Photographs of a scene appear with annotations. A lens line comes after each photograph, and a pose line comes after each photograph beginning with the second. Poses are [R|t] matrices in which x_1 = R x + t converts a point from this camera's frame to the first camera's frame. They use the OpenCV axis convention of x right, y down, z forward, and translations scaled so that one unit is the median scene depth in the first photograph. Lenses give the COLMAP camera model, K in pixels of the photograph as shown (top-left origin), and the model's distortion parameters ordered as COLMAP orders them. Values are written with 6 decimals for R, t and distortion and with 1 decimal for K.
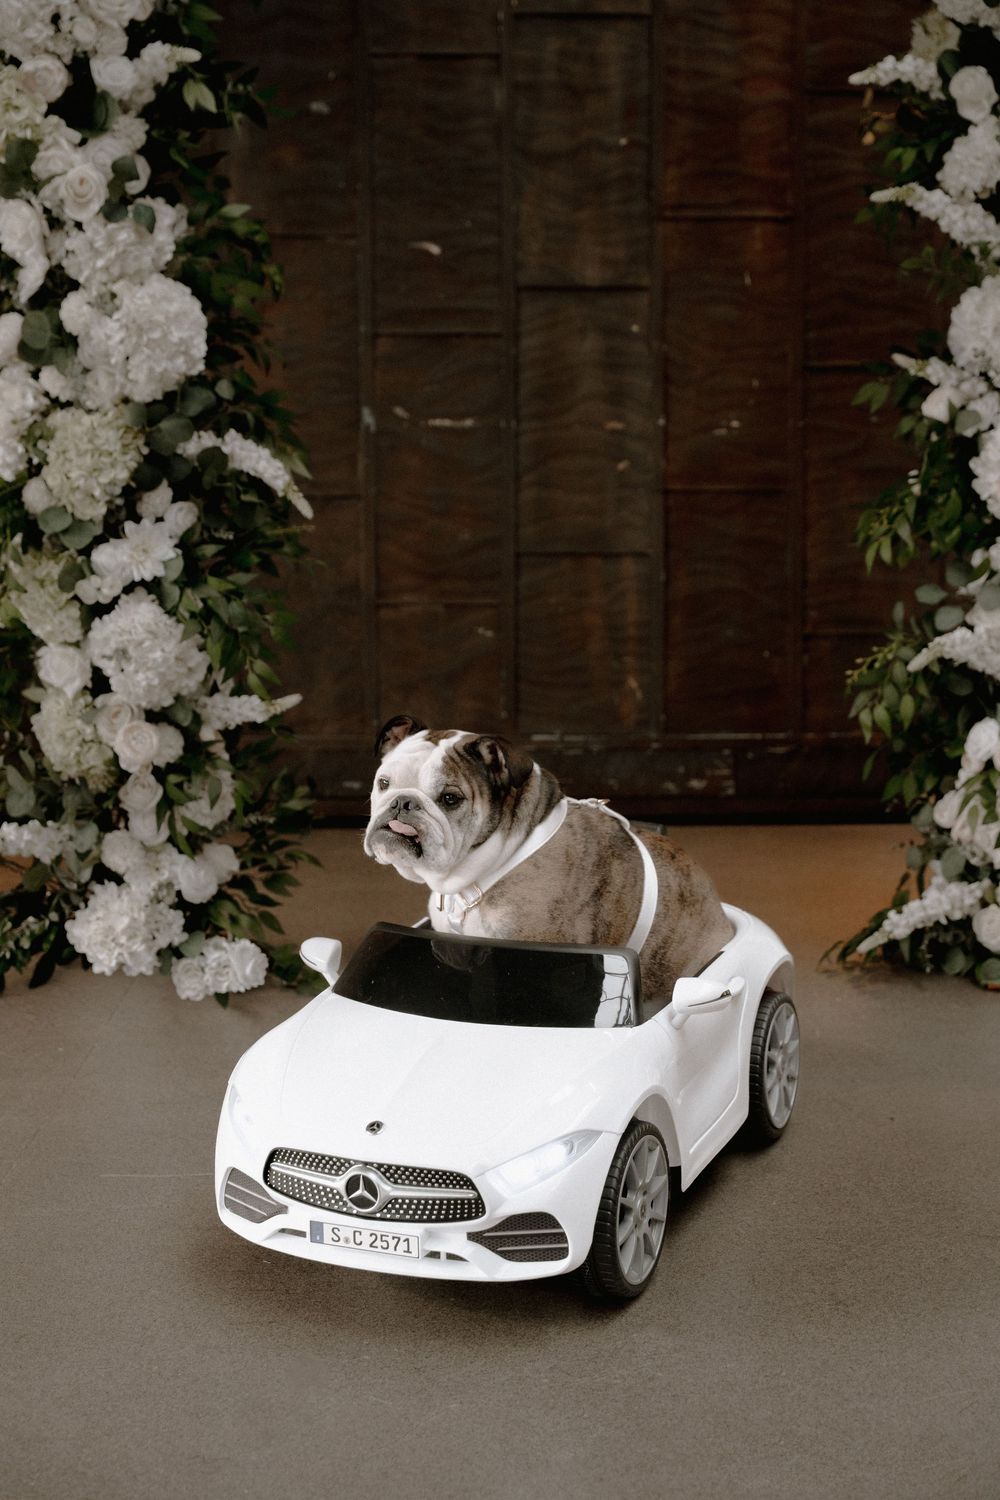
lens RADIAL K [[2302.7, 0, 623.9], [0, 2302.7, 619.9], [0, 0, 1]] dist [0.028717, 0.051093]
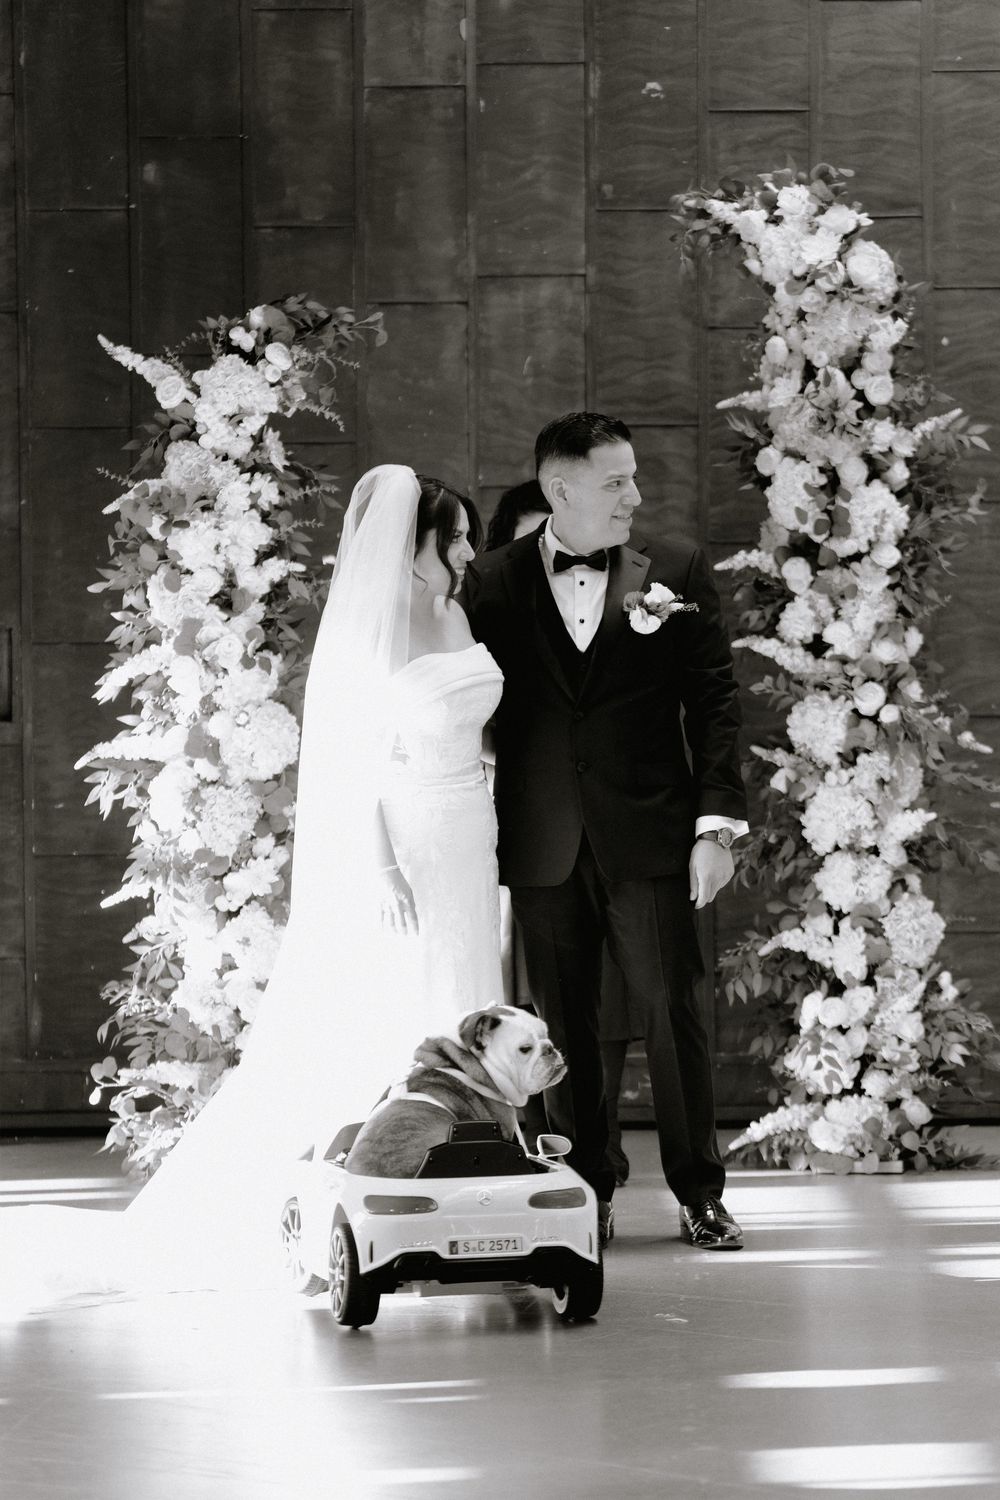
lens RADIAL K [[5490.3, 0, 538.1], [0, 5490.3, 751.2], [0, 0, 1]] dist [0.189908, -0.294834]
pose [[0.999937, -0.008553, -0.007212, 0.006590], [0.007673, 0.993415, -0.114316, 0.296236], [0.008142, 0.114254, 0.993418, -2.560204]]
